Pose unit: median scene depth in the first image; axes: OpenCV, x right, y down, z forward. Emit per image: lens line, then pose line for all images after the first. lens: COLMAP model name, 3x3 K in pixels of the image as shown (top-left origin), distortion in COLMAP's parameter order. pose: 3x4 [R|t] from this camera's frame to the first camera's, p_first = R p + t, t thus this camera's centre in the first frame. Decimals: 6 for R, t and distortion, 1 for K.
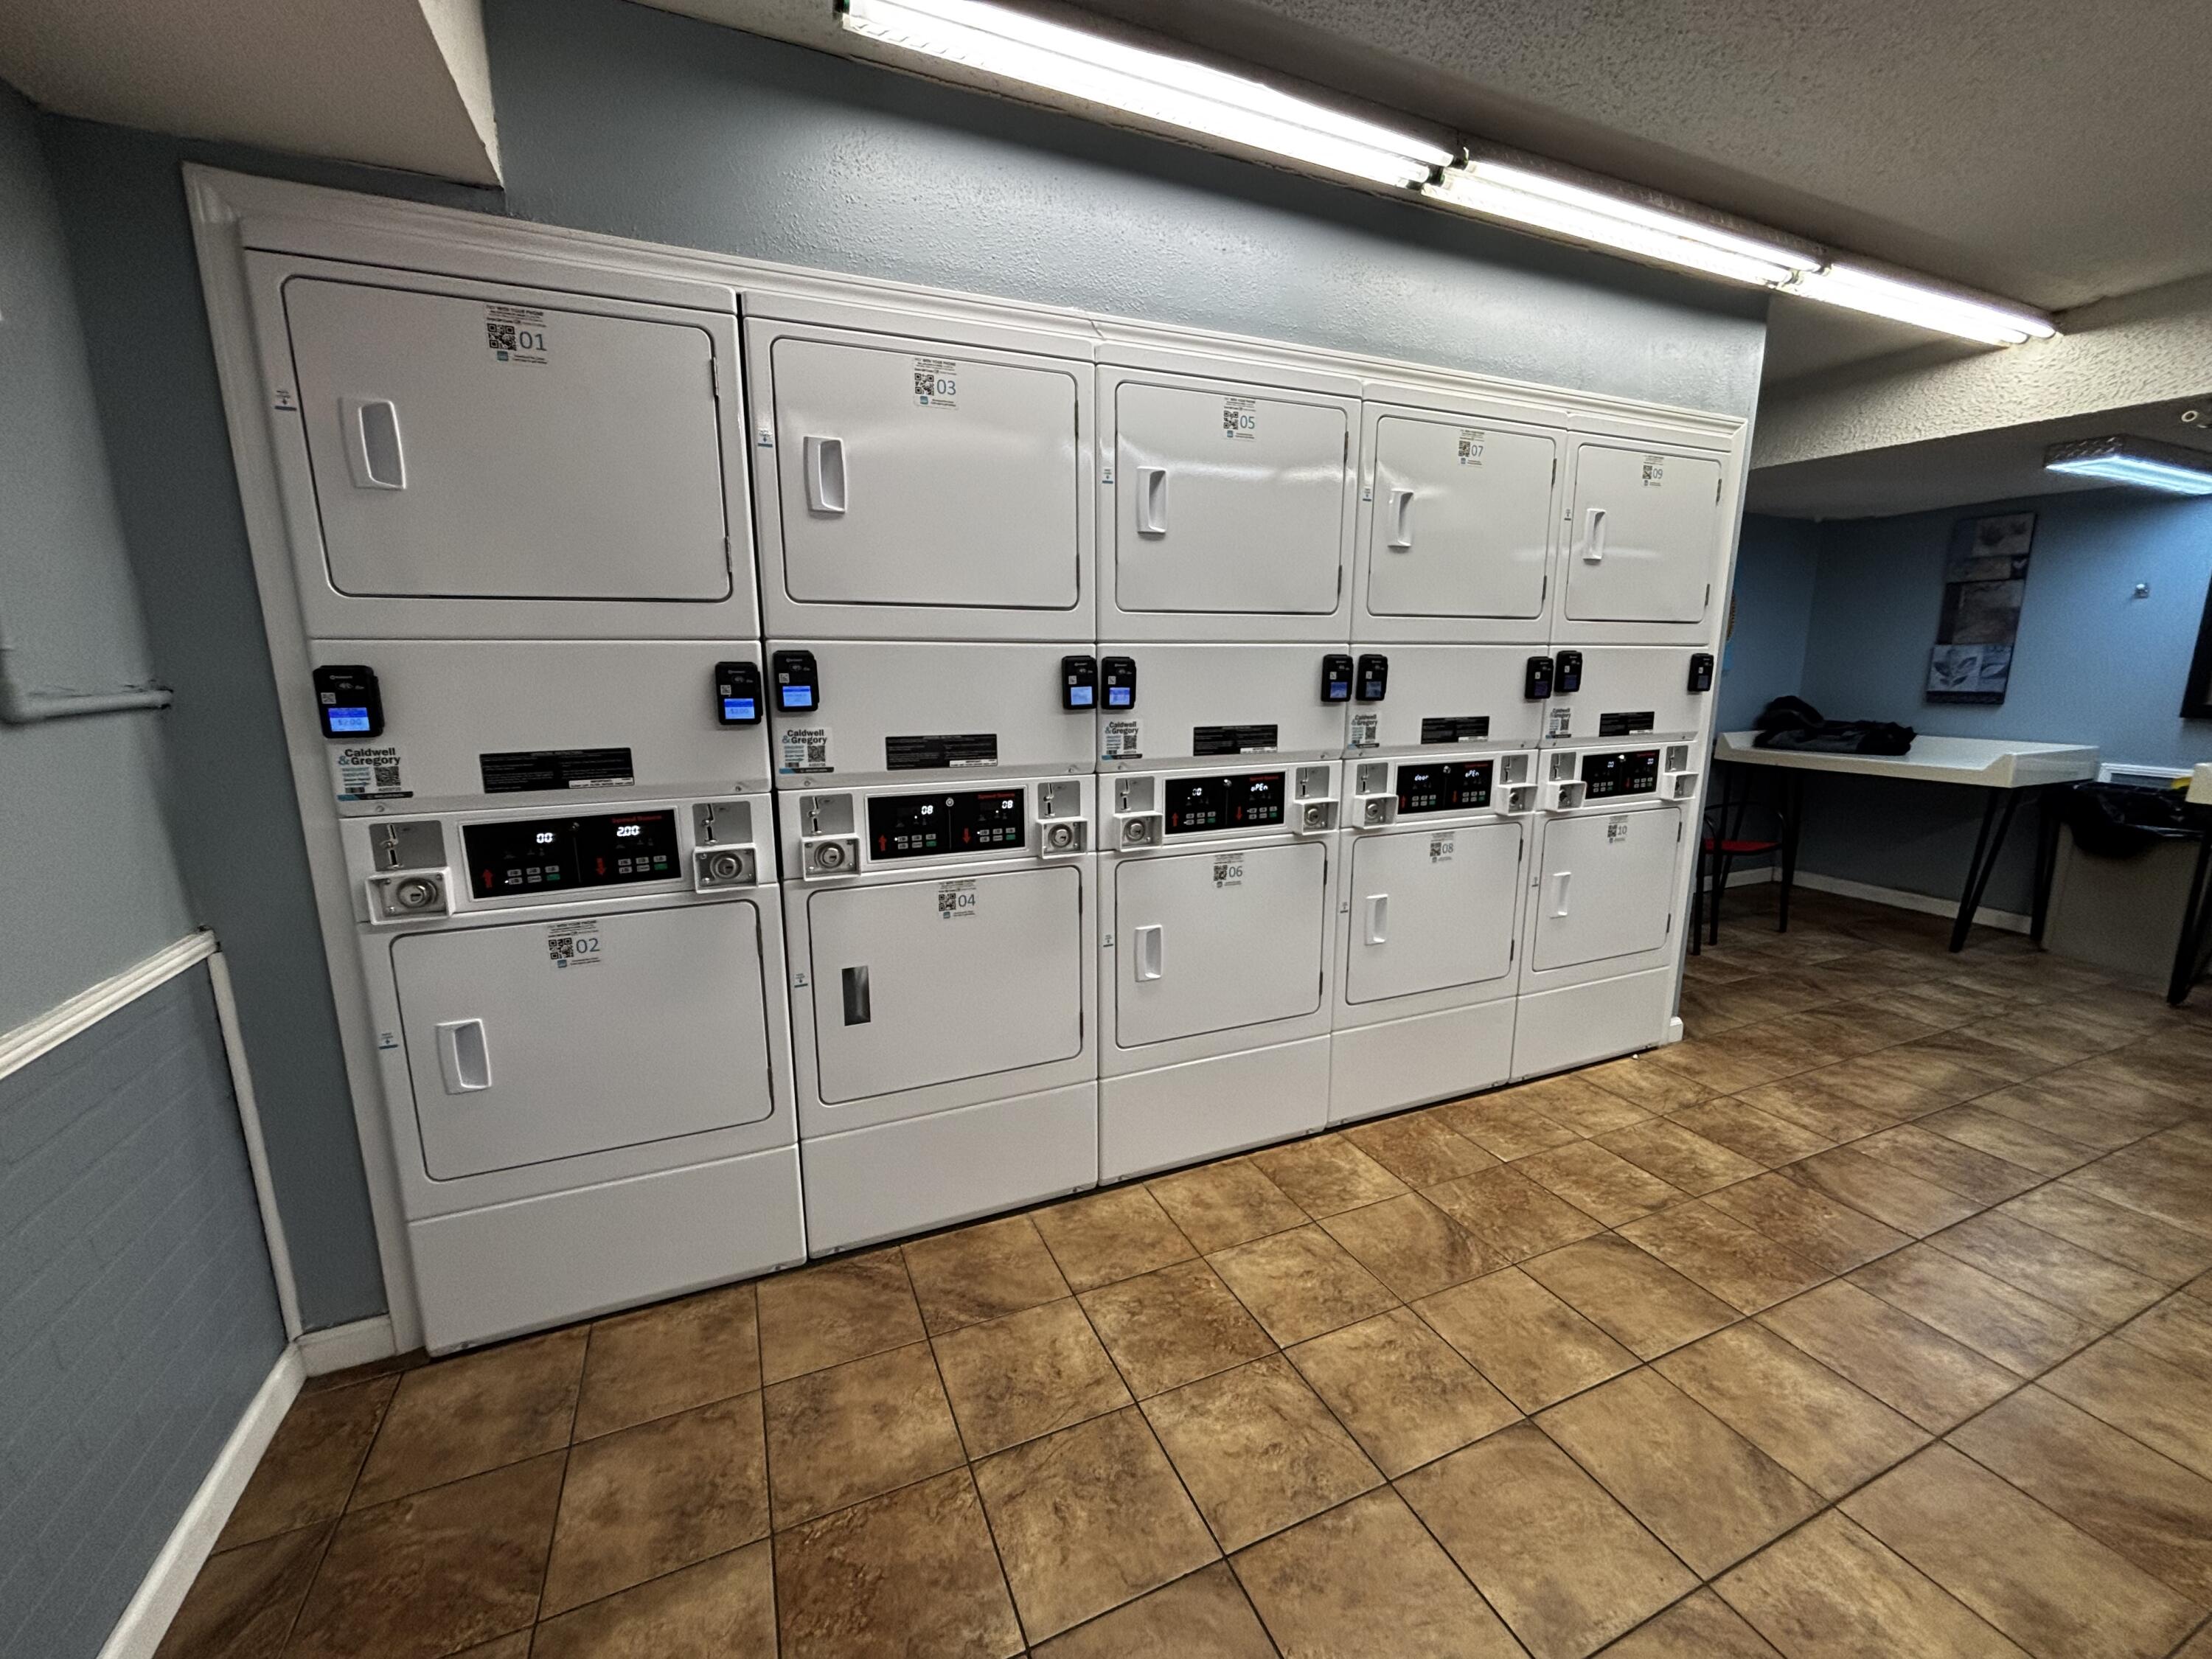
lens RADIAL K [[901.4, 0, 1106.5], [0, 901.4, 822.5], [0, 0, 1]] dist [0.023457, -0.004695]
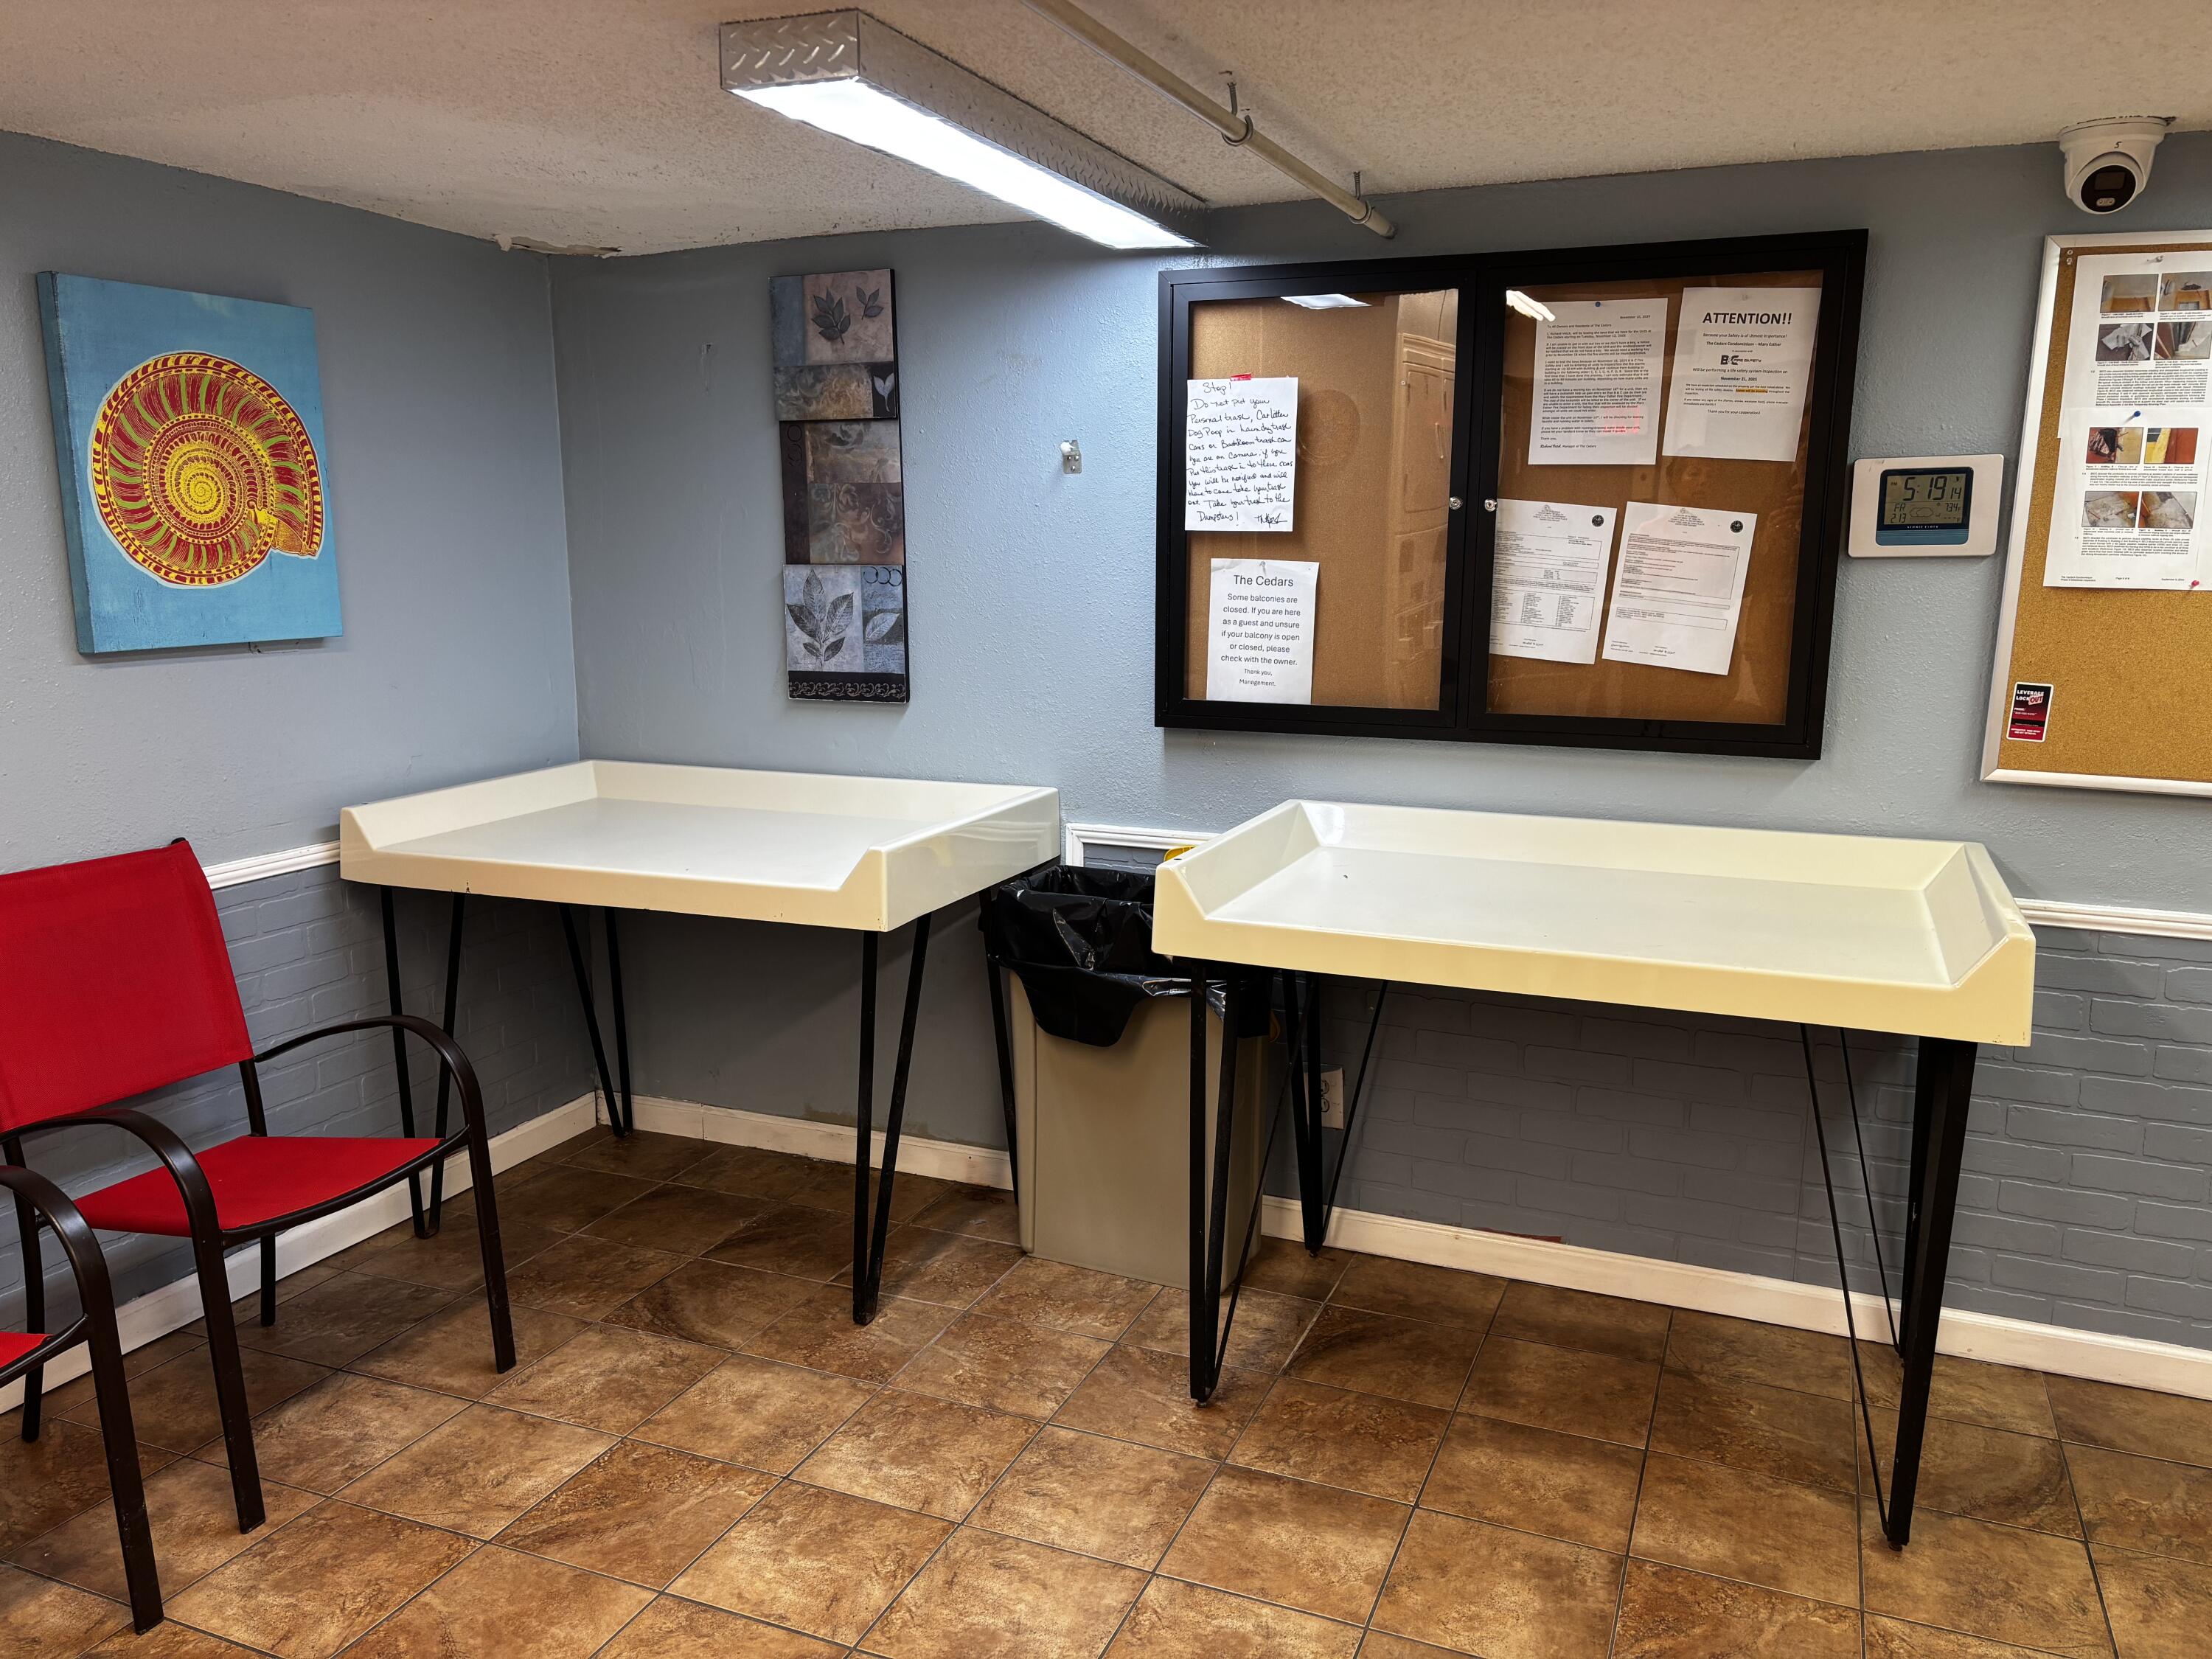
lens RADIAL K [[1675.9, 0, 1106.0], [0, 1675.9, 829.5], [0, 0, 1]] dist [0.069468, -0.055564]
pose [[0.730370, -0.123459, 0.671802, 0.498198], [0.127332, 0.990898, 0.043667, -0.091223], [-0.671078, 0.053649, 0.739443, 0.340044]]
